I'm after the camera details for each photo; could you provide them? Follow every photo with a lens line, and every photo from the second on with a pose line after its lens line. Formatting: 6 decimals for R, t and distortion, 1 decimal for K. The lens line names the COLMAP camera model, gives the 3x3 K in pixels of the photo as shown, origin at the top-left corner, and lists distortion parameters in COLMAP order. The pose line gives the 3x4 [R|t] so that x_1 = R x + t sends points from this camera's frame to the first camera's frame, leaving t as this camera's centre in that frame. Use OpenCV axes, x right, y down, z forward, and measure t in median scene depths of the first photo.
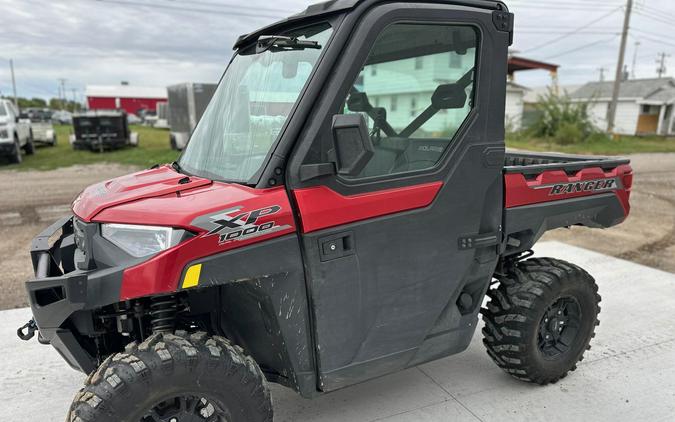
lens RADIAL K [[461.8, 0, 344.4], [0, 461.8, 239.2], [0, 0, 1]] dist [0.009152, -0.000427]
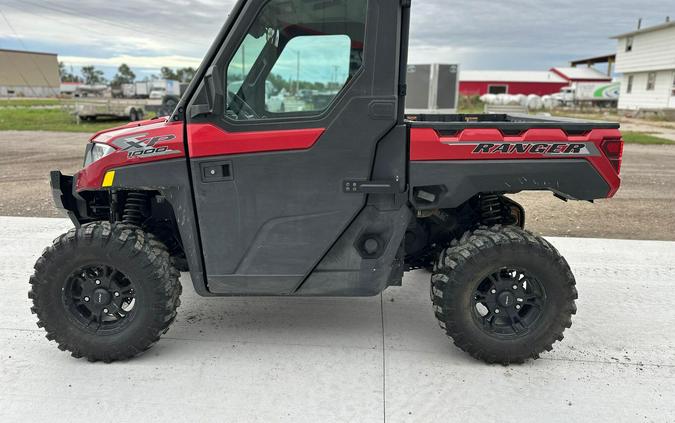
lens RADIAL K [[464.2, 0, 363.8], [0, 464.2, 185.6], [0, 0, 1]] dist [0.022857, -0.005196]
pose [[0.888907, 0.092565, -0.448637, 0.827754], [-0.125068, 0.991203, -0.043294, 0.052131], [0.440683, 0.094594, 0.892665, 0.047680]]
